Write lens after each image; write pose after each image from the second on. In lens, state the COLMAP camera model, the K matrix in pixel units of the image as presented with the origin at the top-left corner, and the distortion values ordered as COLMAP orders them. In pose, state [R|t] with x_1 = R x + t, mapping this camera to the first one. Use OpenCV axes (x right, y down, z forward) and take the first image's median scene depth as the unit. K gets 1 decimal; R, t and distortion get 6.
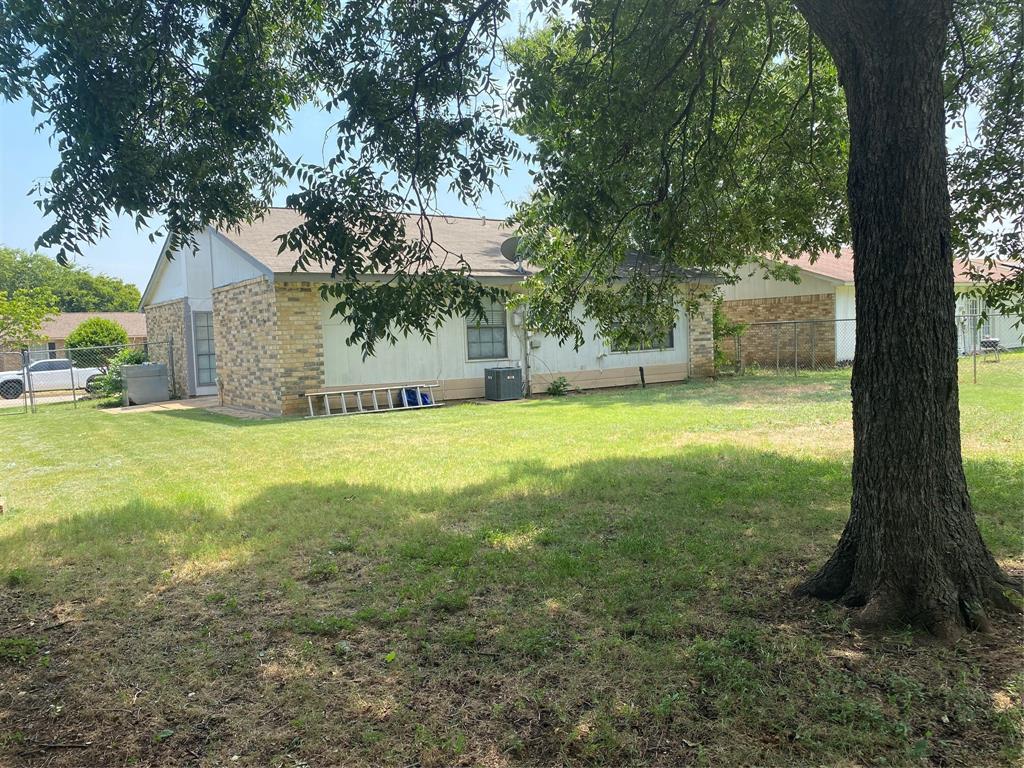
lens RADIAL K [[784.7, 0, 512.0], [0, 784.7, 384.4], [0, 0, 1]] dist [0.041054, -0.055240]
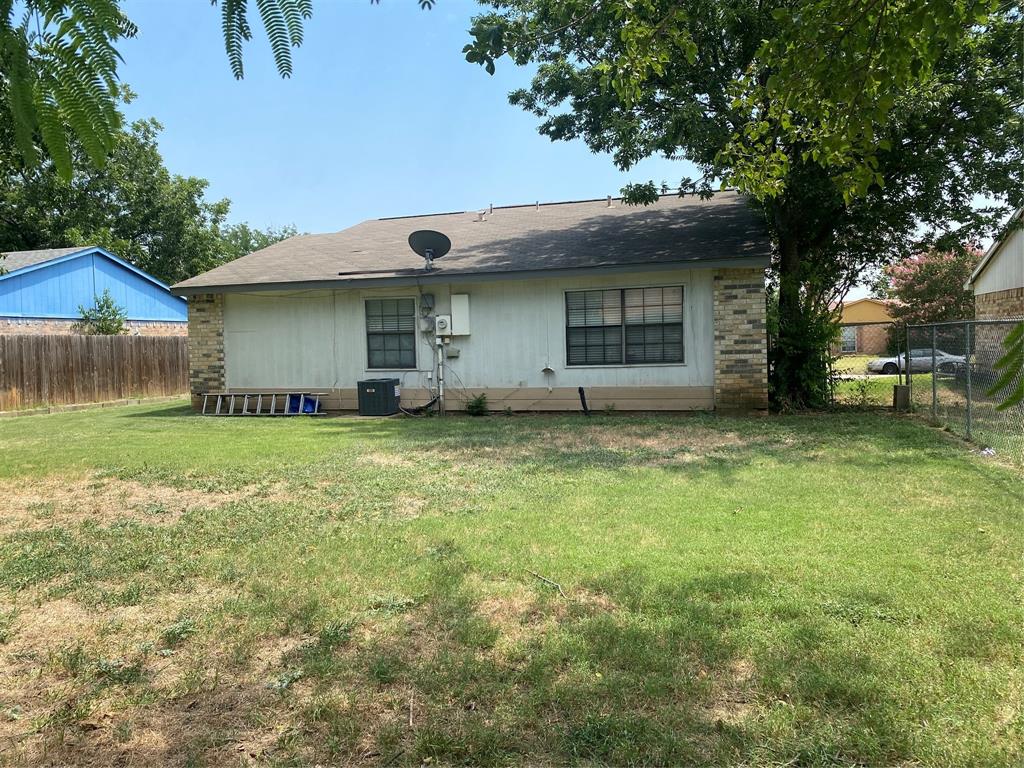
lens RADIAL K [[784.7, 0, 511.5], [0, 784.7, 381.2], [0, 0, 1]] dist [0.041054, -0.055240]
pose [[0.639180, 0.051837, -0.767308, 0.869575], [-0.049363, 0.998434, 0.026331, -0.055829], [0.767471, 0.021046, 0.640738, 0.600300]]
